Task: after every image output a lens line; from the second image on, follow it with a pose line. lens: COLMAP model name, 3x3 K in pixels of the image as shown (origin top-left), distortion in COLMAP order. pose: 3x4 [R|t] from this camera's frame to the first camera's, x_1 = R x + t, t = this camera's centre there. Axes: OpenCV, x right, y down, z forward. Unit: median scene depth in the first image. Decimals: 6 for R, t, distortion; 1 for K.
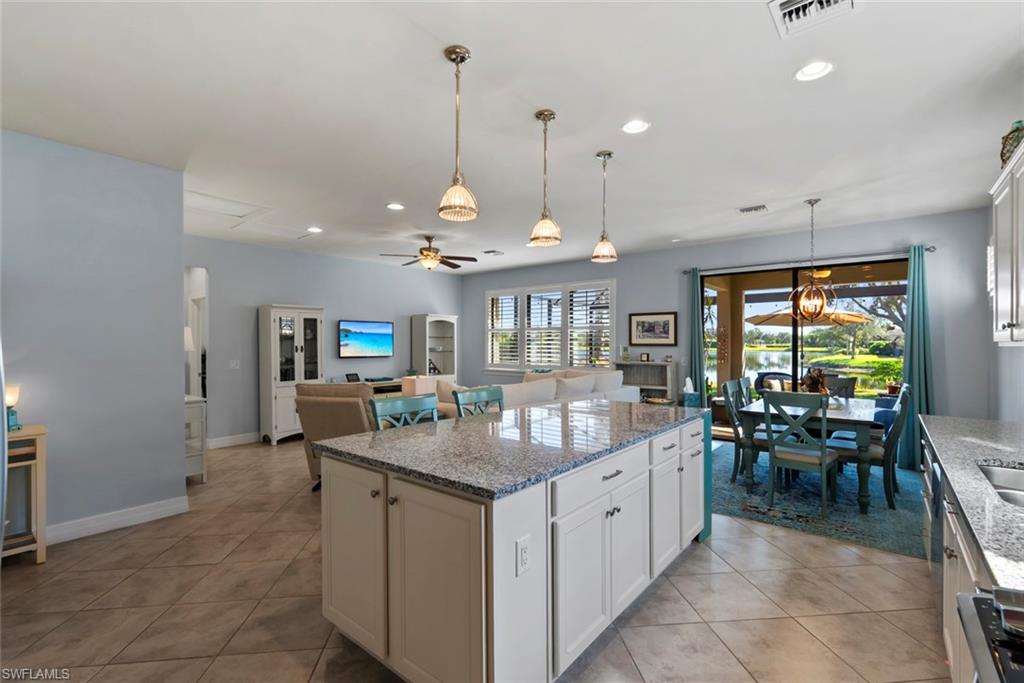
lens RADIAL K [[459.6, 0, 512.0], [0, 459.6, 341.5], [0, 0, 1]] dist [0.000237, -0.000058]
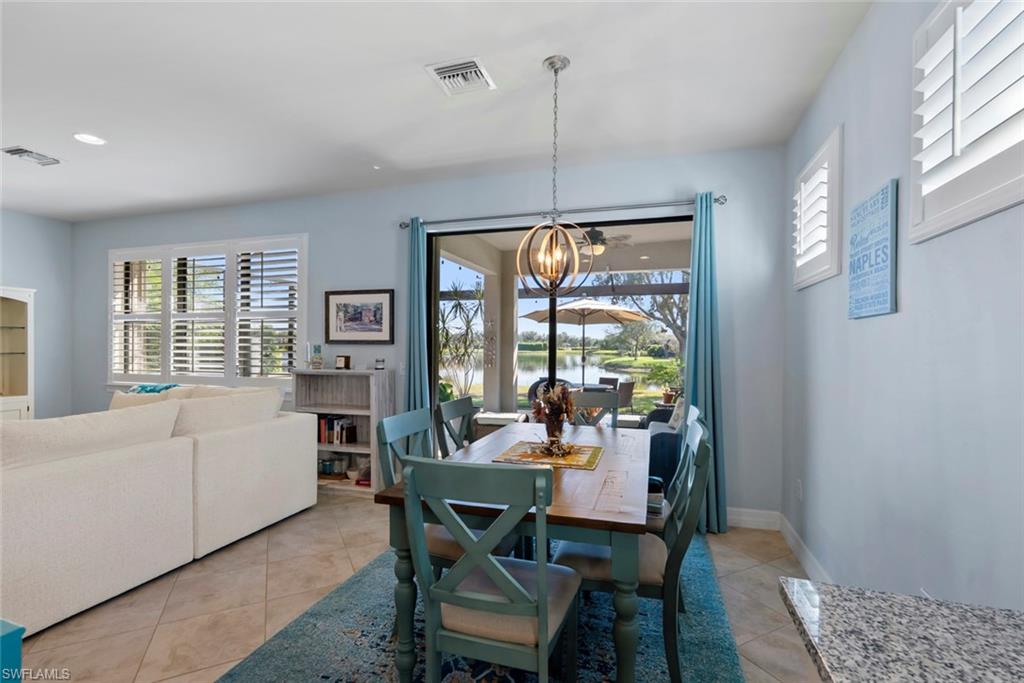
lens RADIAL K [[459.6, 0, 512.0], [0, 459.6, 341.5], [0, 0, 1]] dist [0.000237, -0.000058]
pose [[0.930949, 0.009764, 0.365017, 0.250505], [-0.007937, 0.999947, -0.006505, 0.008411], [-0.365062, 0.003159, 0.930978, 0.317806]]
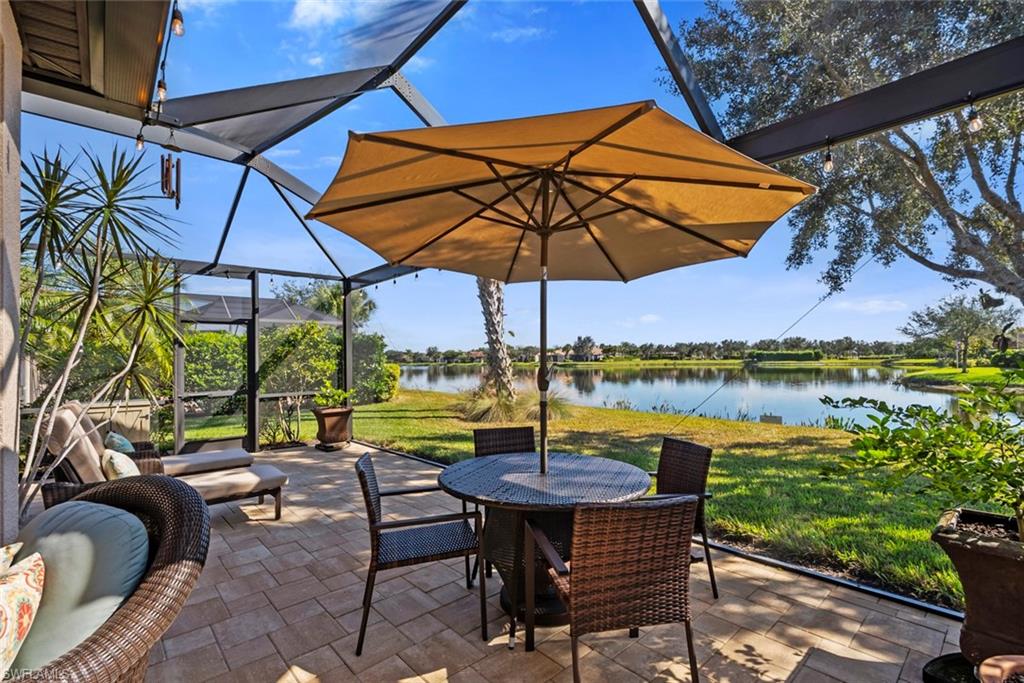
lens RADIAL K [[459.6, 0, 512.0], [0, 459.6, 341.5], [0, 0, 1]] dist [0.000237, -0.000058]
pose [[0.988520, -0.013446, -0.150491, 0.832357], [0.008612, 0.999427, -0.032729, 0.034317], [0.150844, 0.031057, 0.988070, 0.953653]]
